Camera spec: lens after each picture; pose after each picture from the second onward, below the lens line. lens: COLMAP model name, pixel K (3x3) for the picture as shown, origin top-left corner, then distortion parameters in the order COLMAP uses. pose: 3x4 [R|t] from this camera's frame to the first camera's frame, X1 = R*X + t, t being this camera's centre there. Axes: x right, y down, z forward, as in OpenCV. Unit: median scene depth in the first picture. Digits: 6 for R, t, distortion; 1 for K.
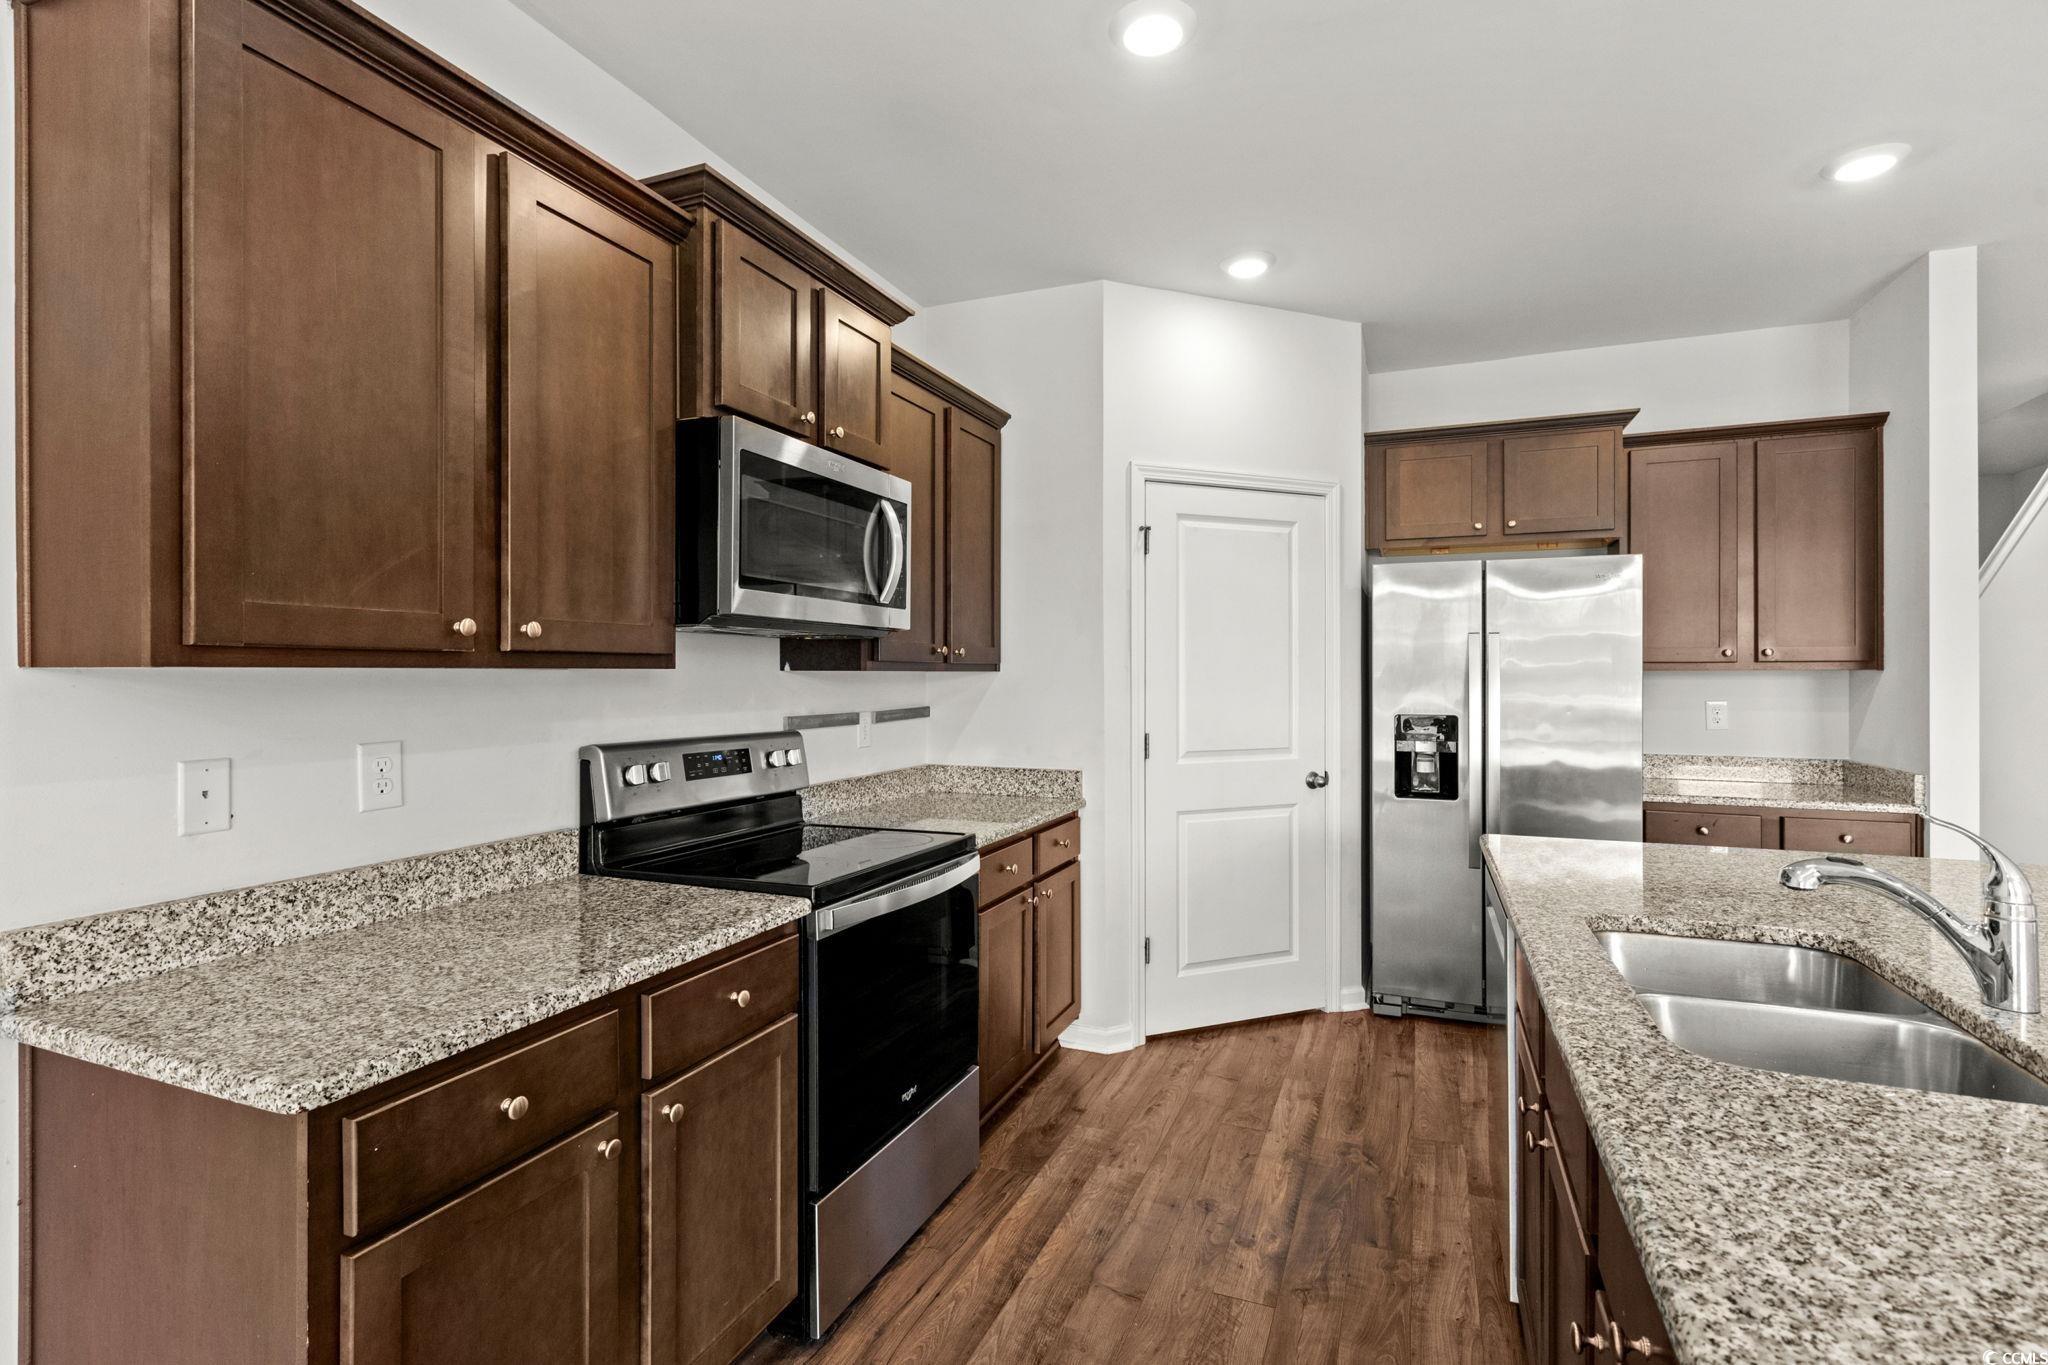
lens RADIAL K [[937.9, 0, 1029.6], [0, 937.9, 681.4], [0, 0, 1]] dist [0.001241, 0.000273]
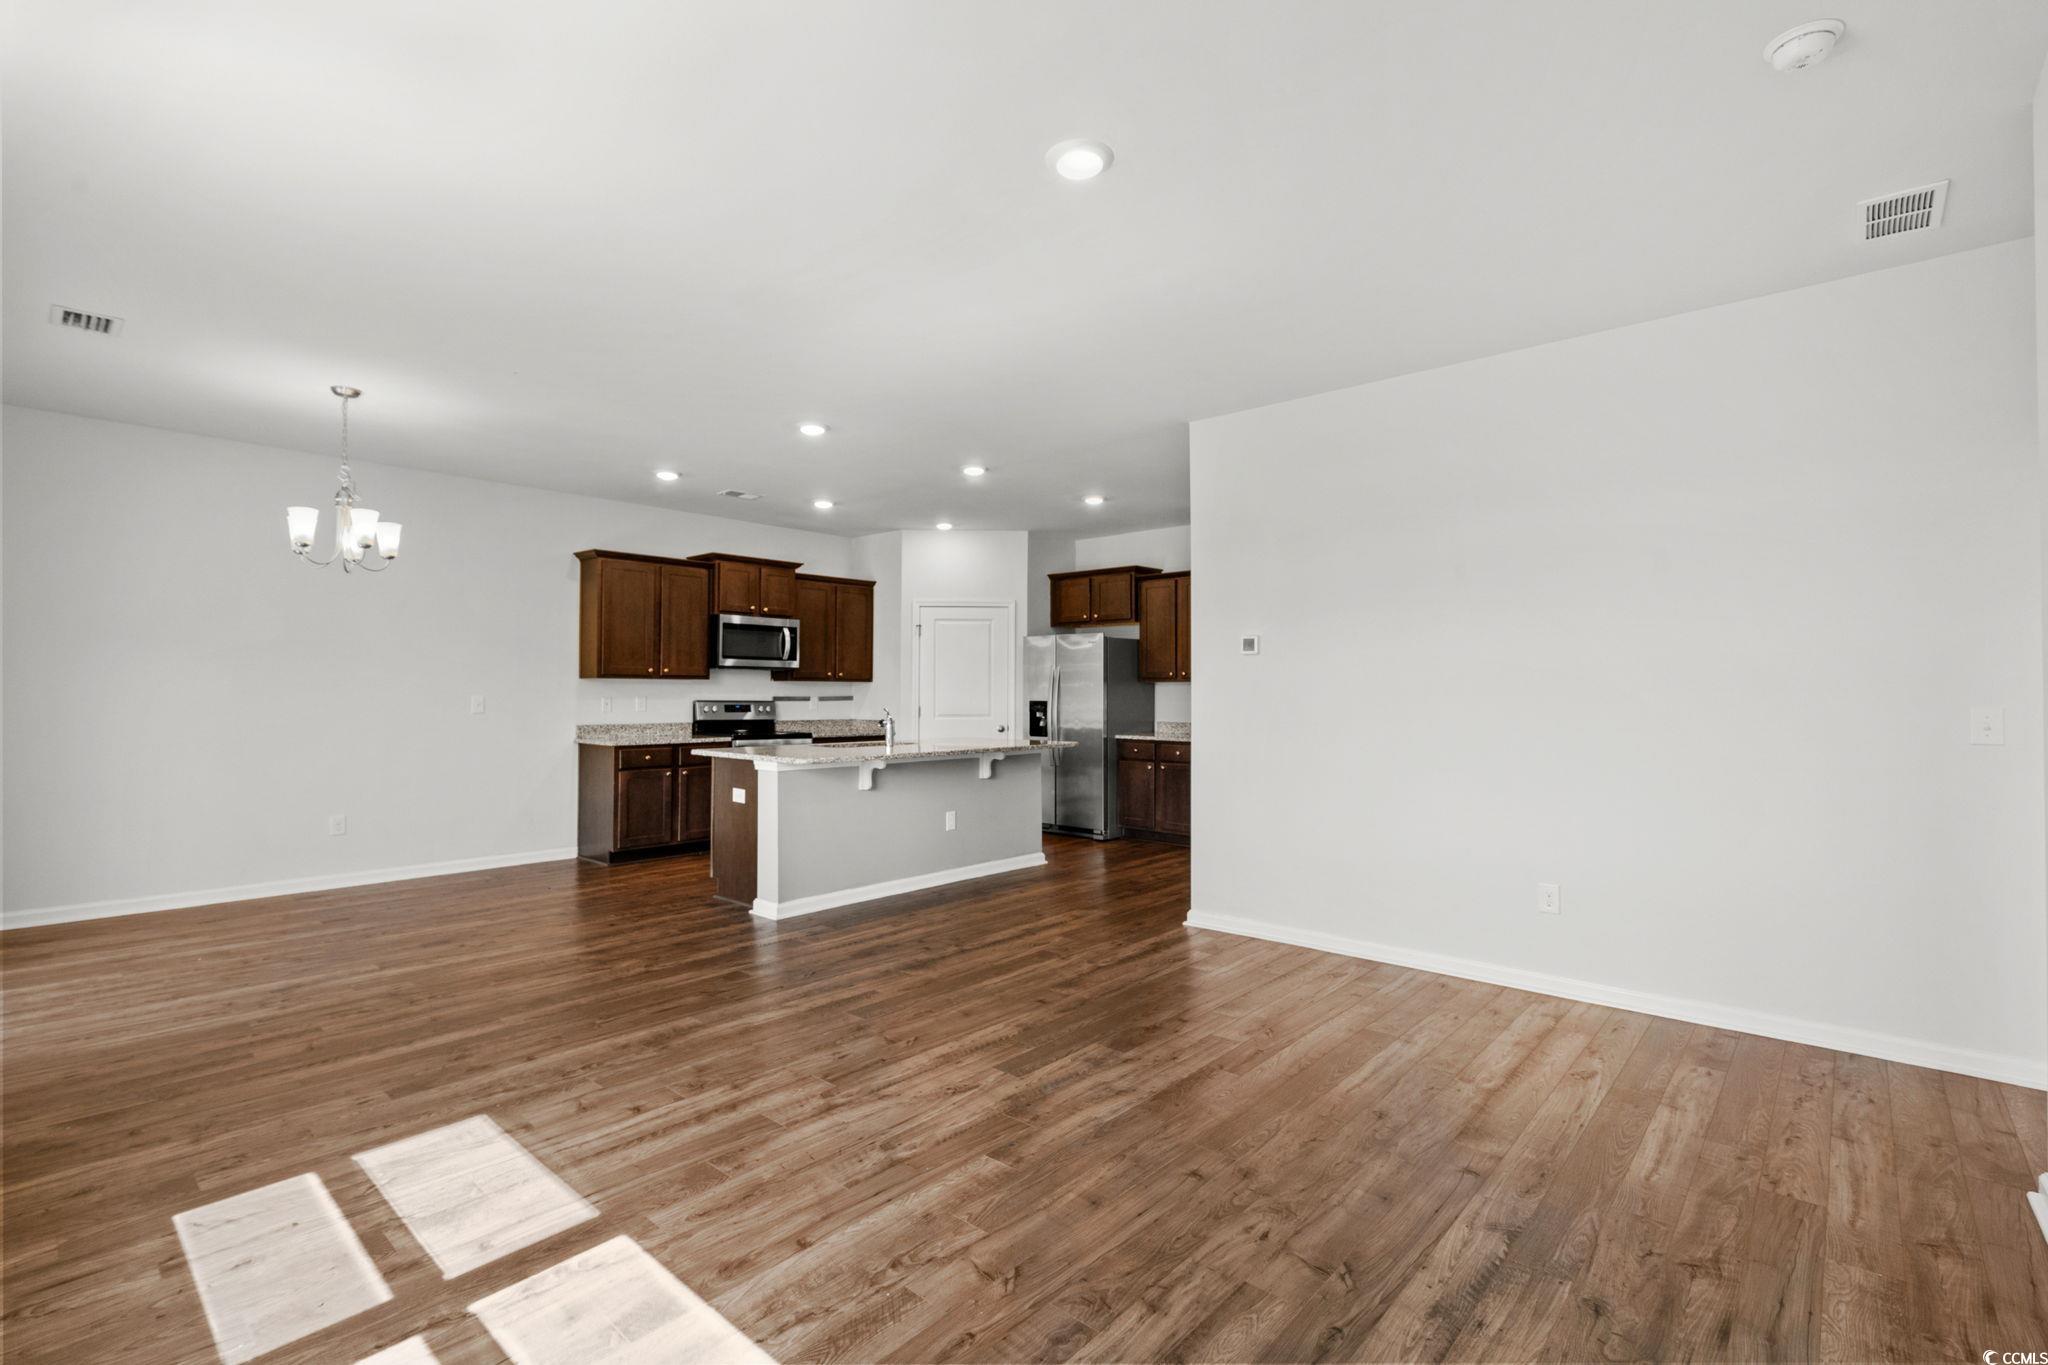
lens RADIAL K [[937.9, 0, 1029.6], [0, 937.9, 681.4], [0, 0, 1]] dist [0.001241, 0.000273]
pose [[0.945658, 0.000856, -0.325163, 1.222296], [-0.006527, 0.999845, -0.016352, 0.028046], [0.325099, 0.017585, 0.945517, -1.269982]]
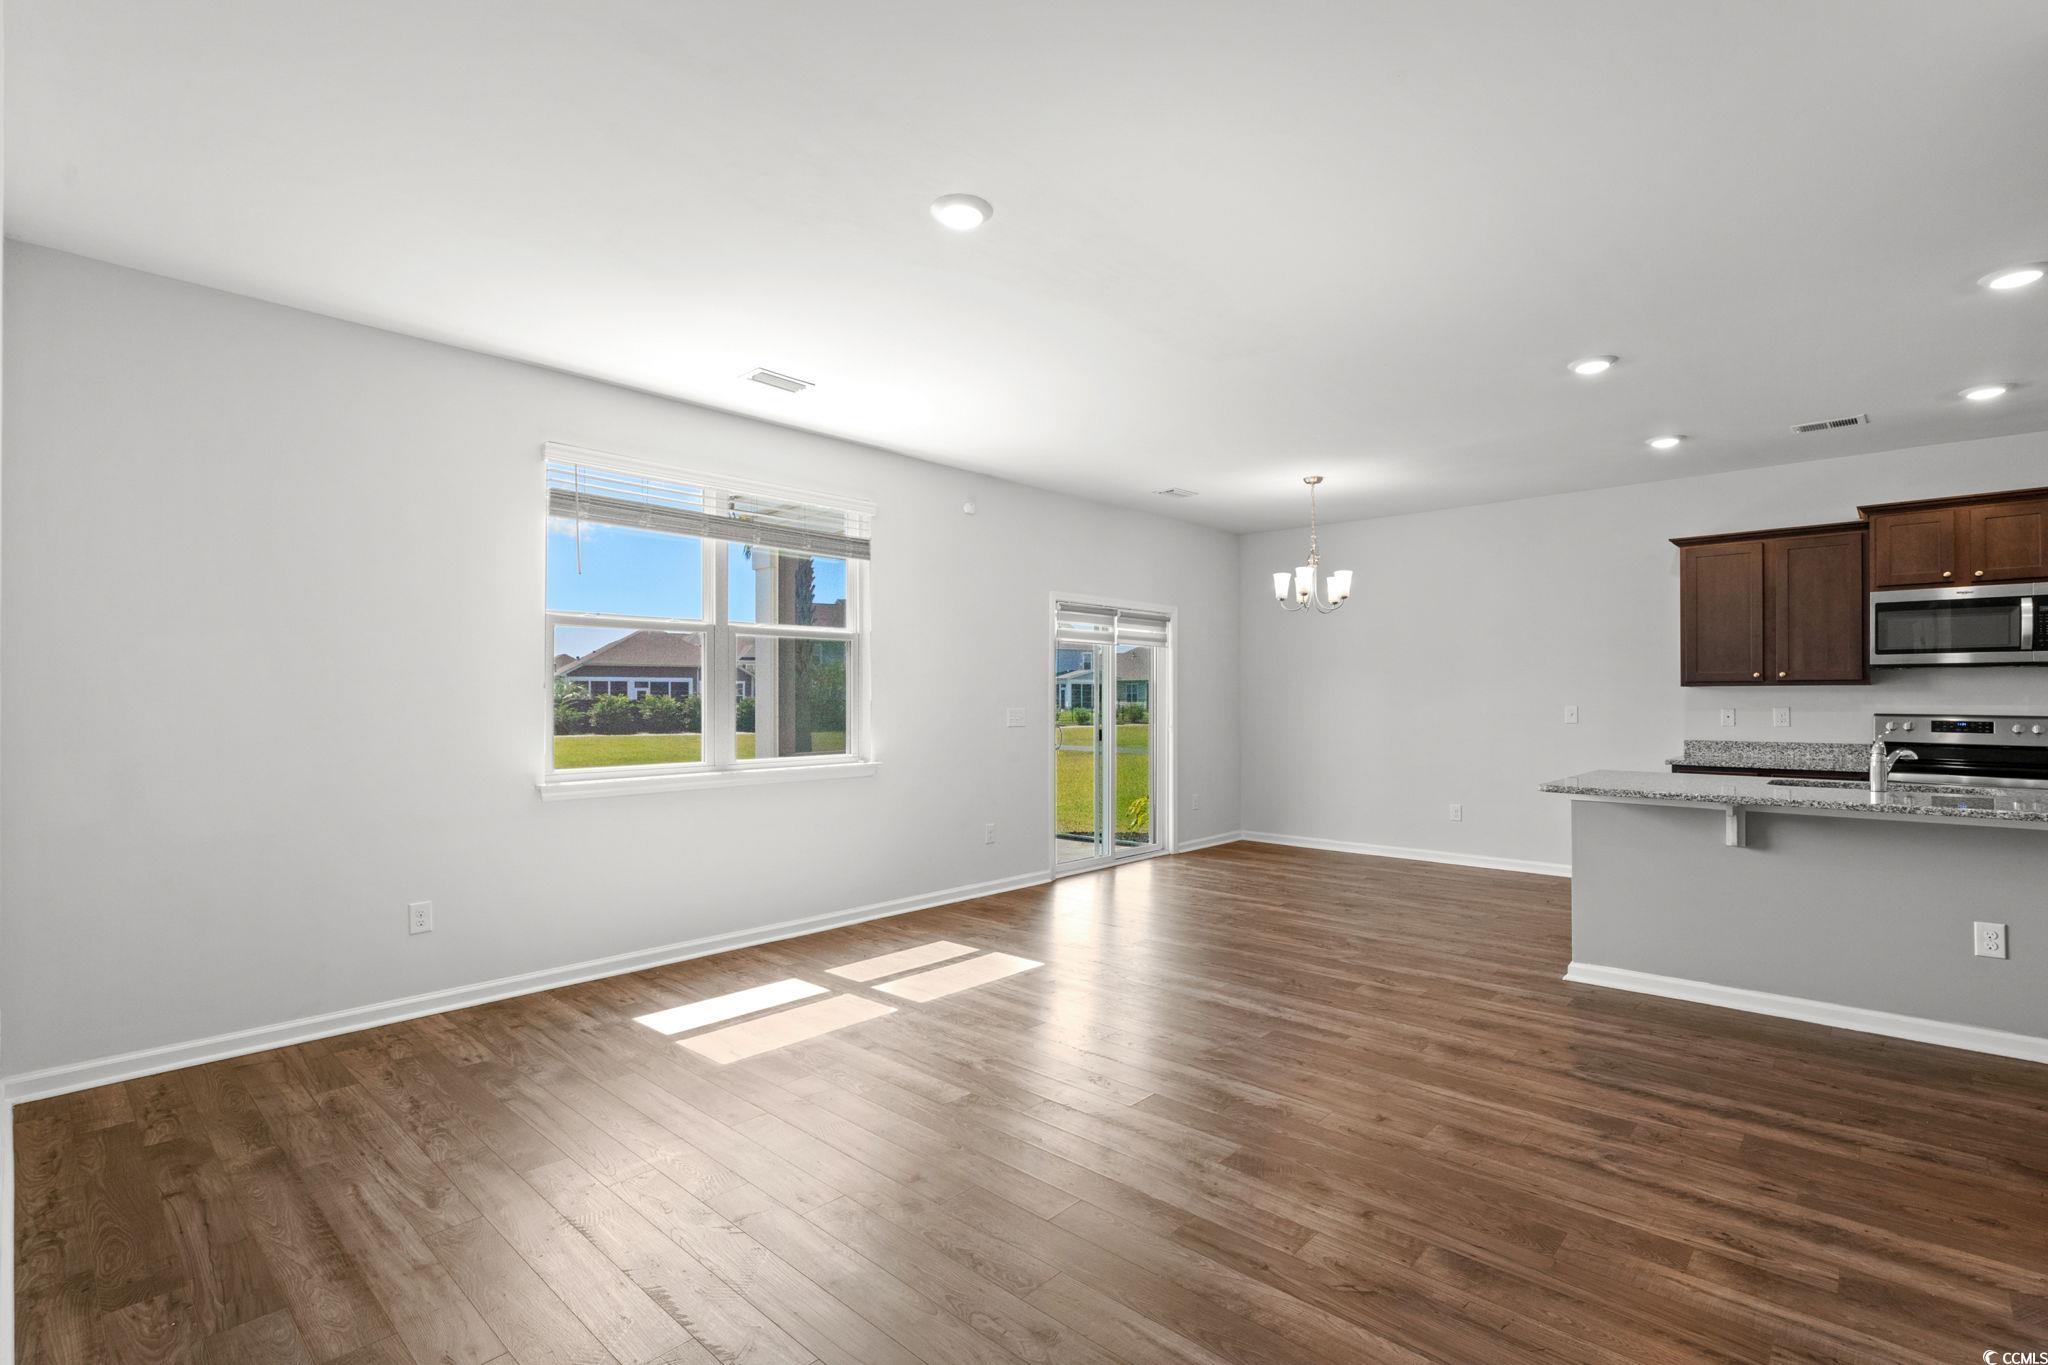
lens RADIAL K [[937.9, 0, 1029.6], [0, 937.9, 681.4], [0, 0, 1]] dist [0.001241, 0.000273]
pose [[-0.342117, -0.014343, -0.939548, 1.774222], [-0.001738, 0.999891, -0.014631, 0.012256], [0.939656, -0.003373, -0.342105, -0.209381]]
